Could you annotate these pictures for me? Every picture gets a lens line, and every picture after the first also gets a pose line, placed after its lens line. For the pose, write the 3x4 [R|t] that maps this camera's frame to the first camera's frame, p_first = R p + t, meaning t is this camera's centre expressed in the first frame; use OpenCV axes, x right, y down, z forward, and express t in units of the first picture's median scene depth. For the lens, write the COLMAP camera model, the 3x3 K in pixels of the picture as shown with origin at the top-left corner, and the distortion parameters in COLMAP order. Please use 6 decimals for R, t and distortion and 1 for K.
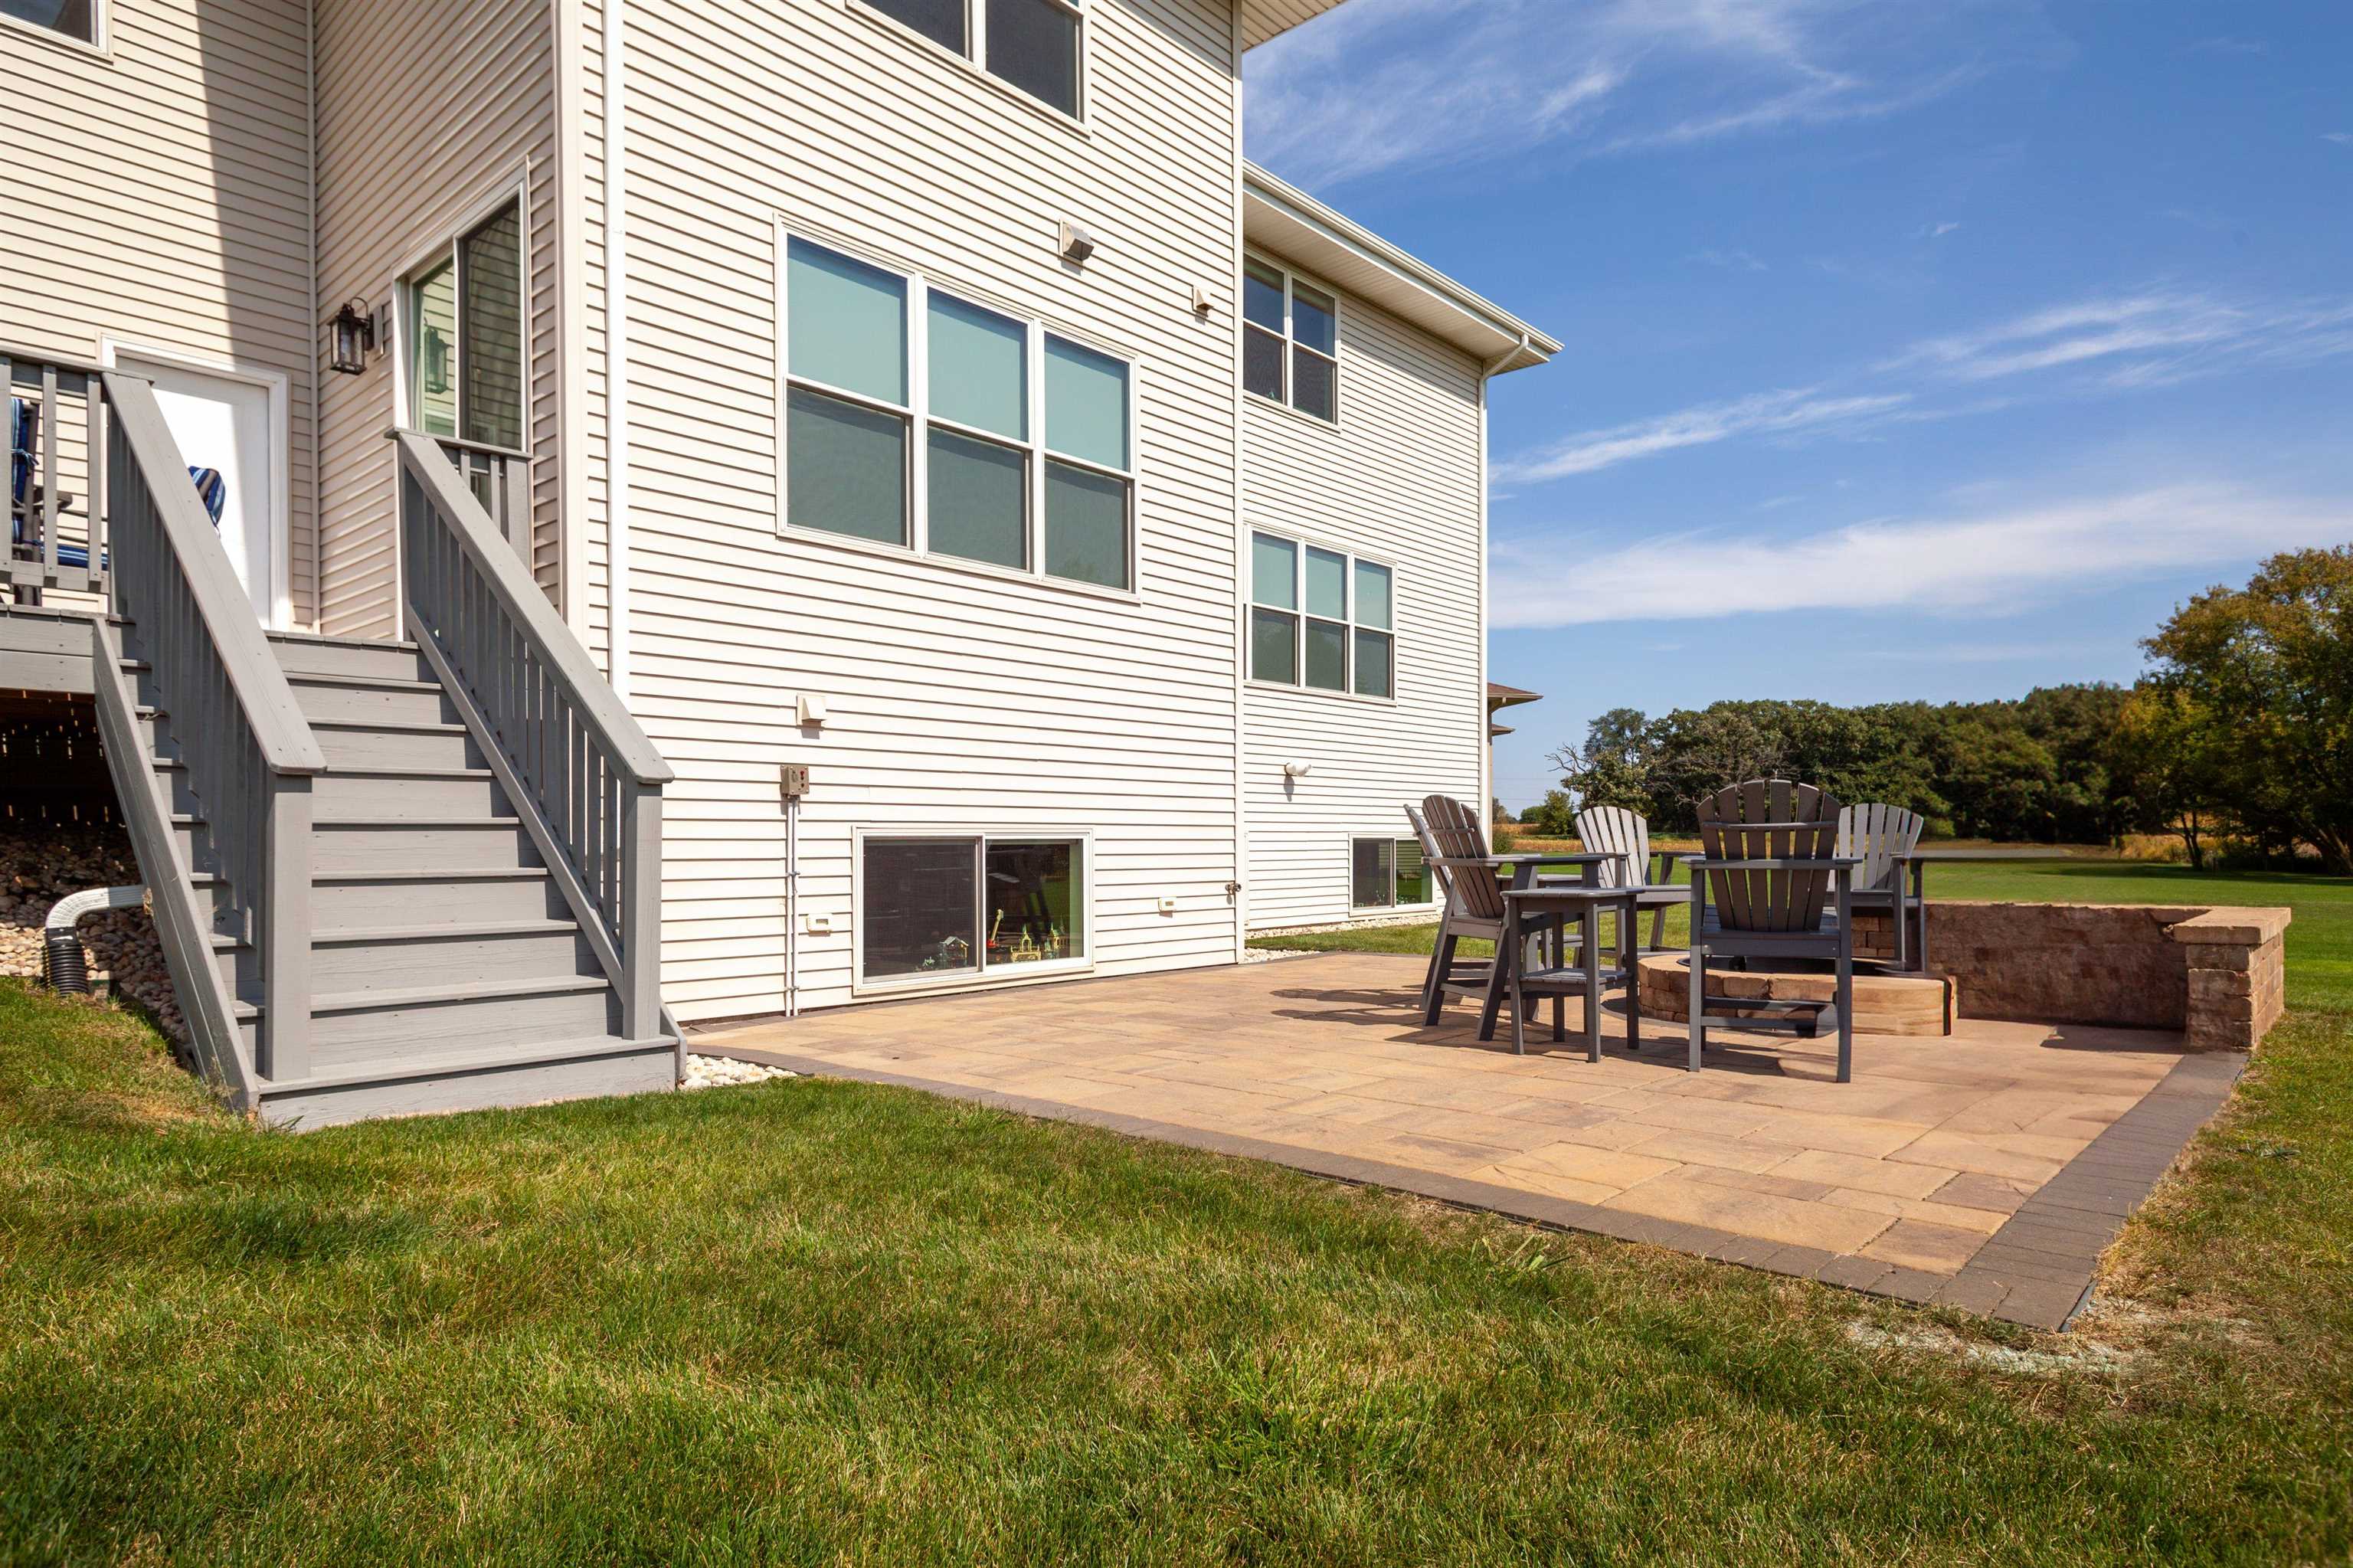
lens RADIAL K [[1429.8, 0, 1172.8], [0, 1429.8, 823.5], [0, 0, 1]] dist [0.005942, 0.001599]
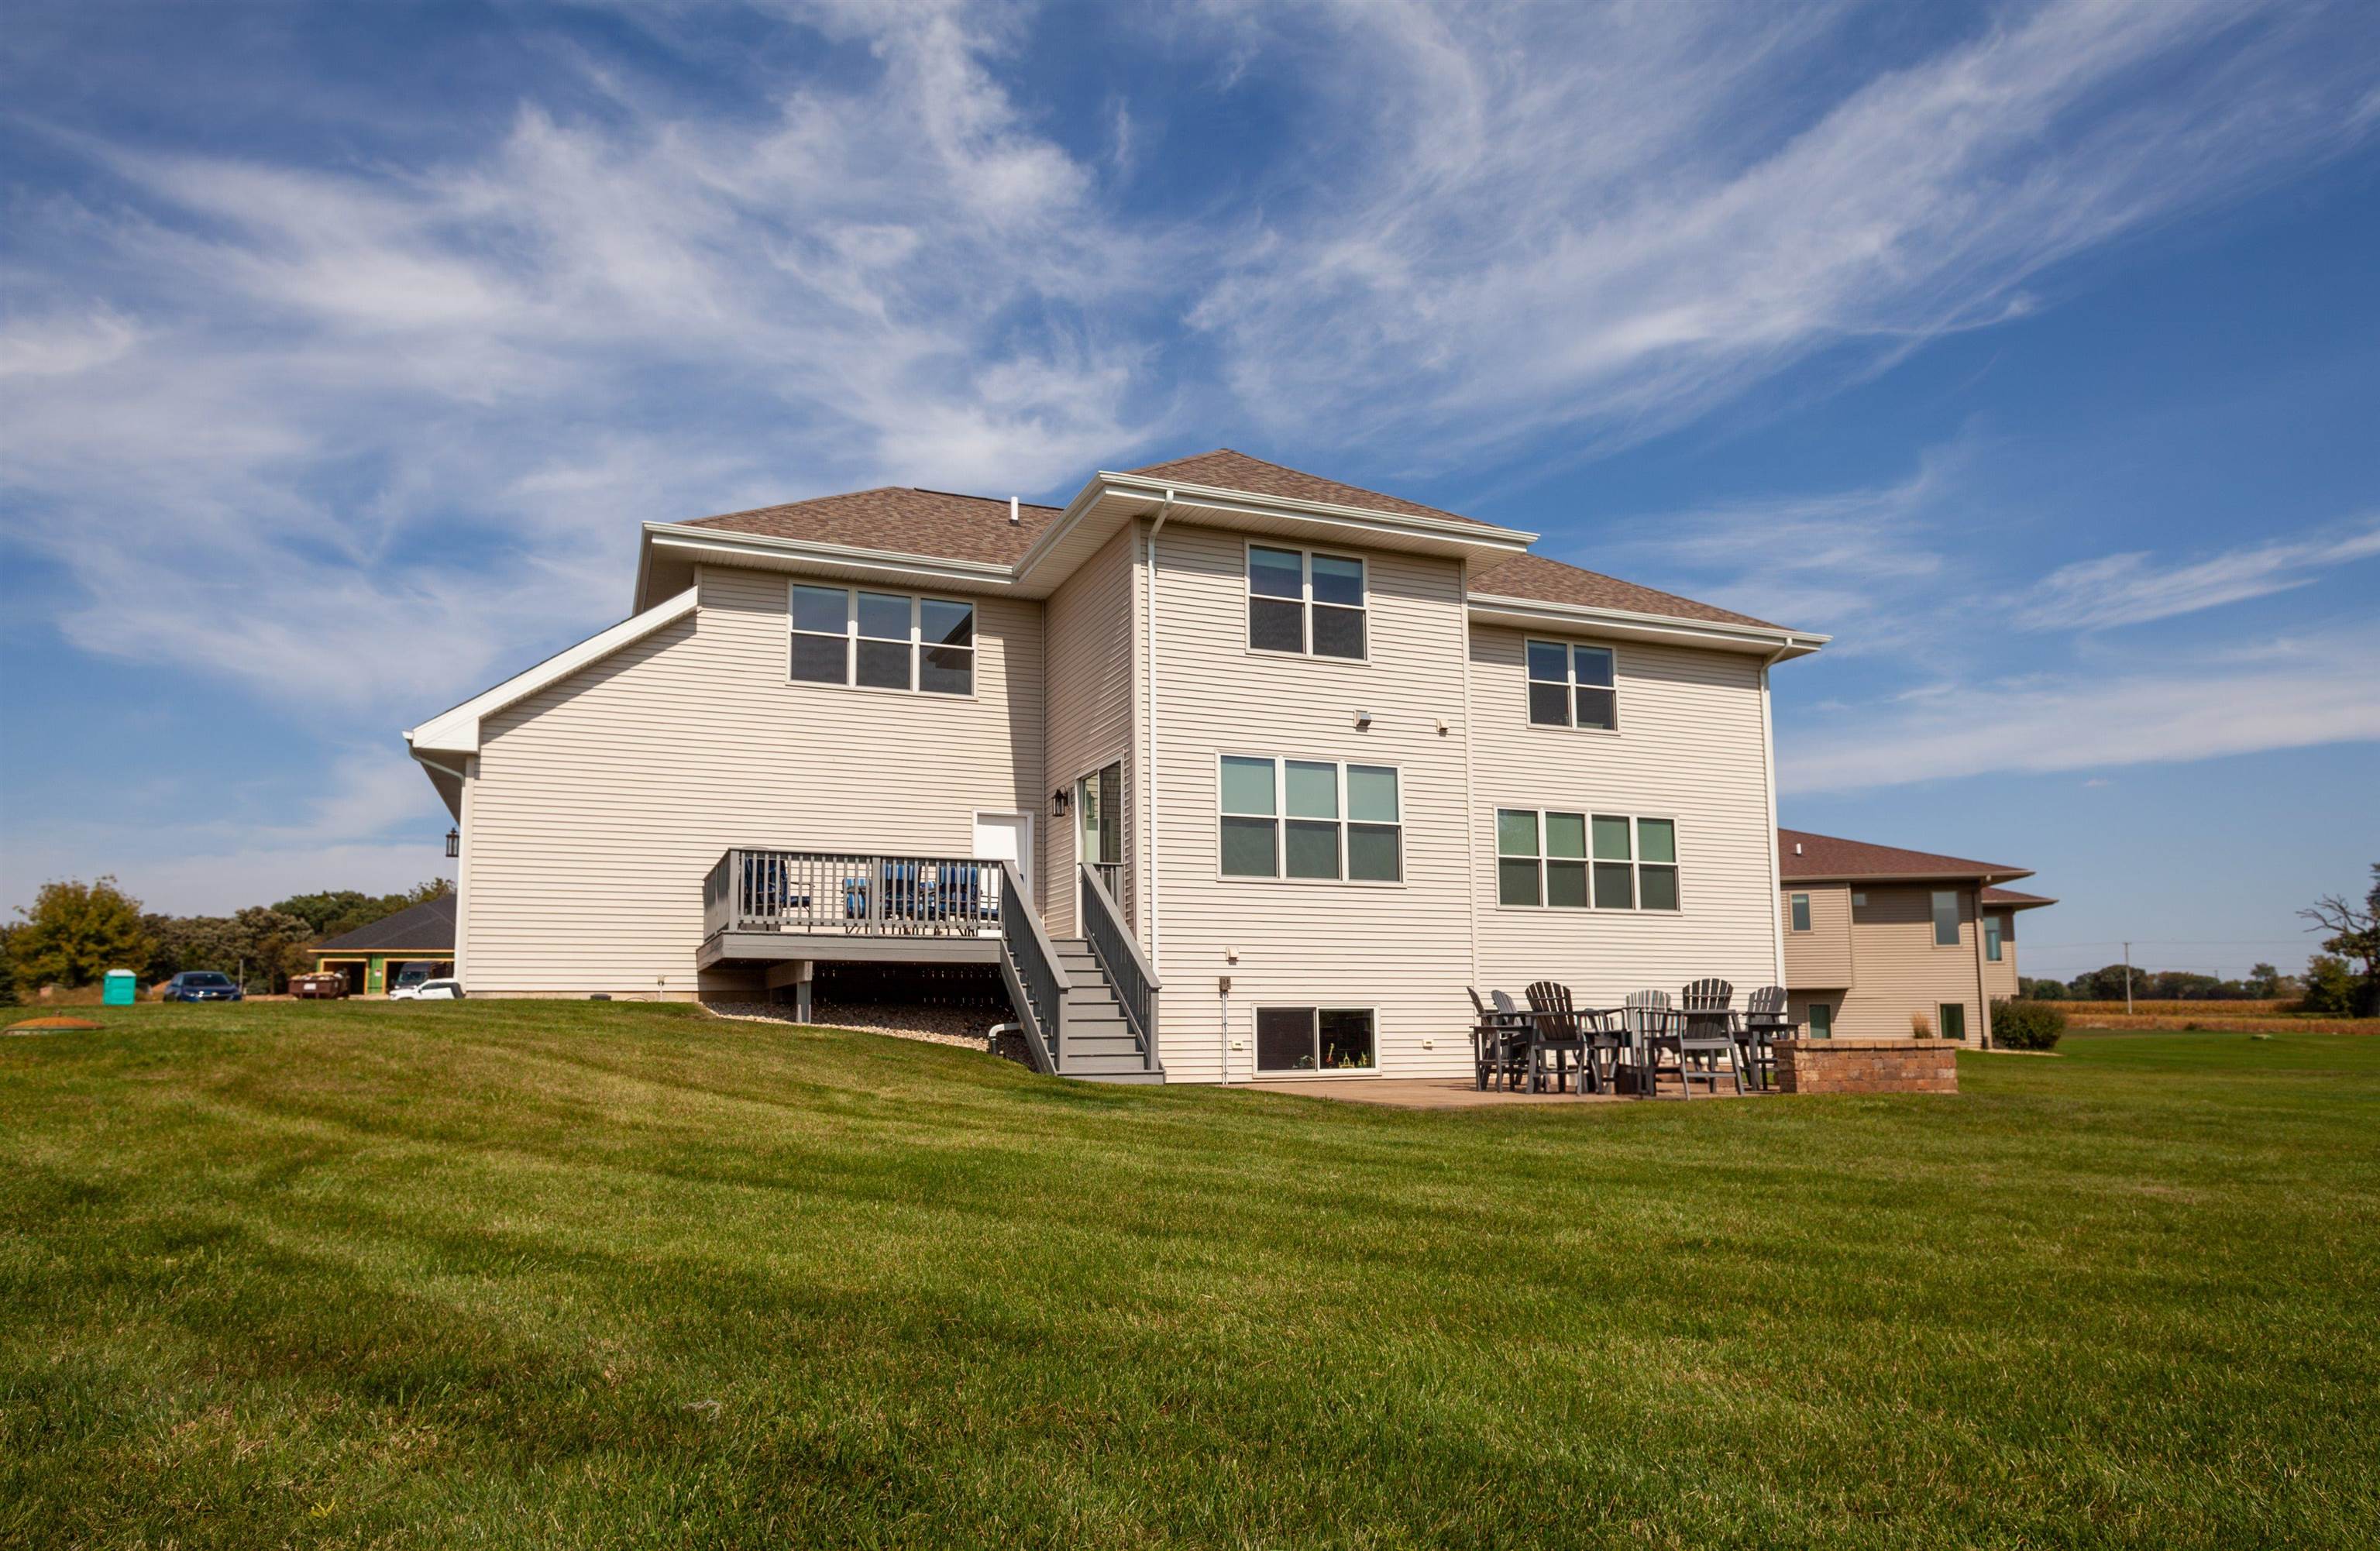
lens RADIAL K [[1342.1, 0, 1187.5], [0, 1342.1, 742.2], [0, 0, 1]] dist [0.018567, 0.000072]
pose [[0.926007, -0.080733, -0.368772, 0.522246], [0.009055, 0.981333, -0.192101, 0.004586], [0.377397, 0.174548, 0.909453, -1.103220]]
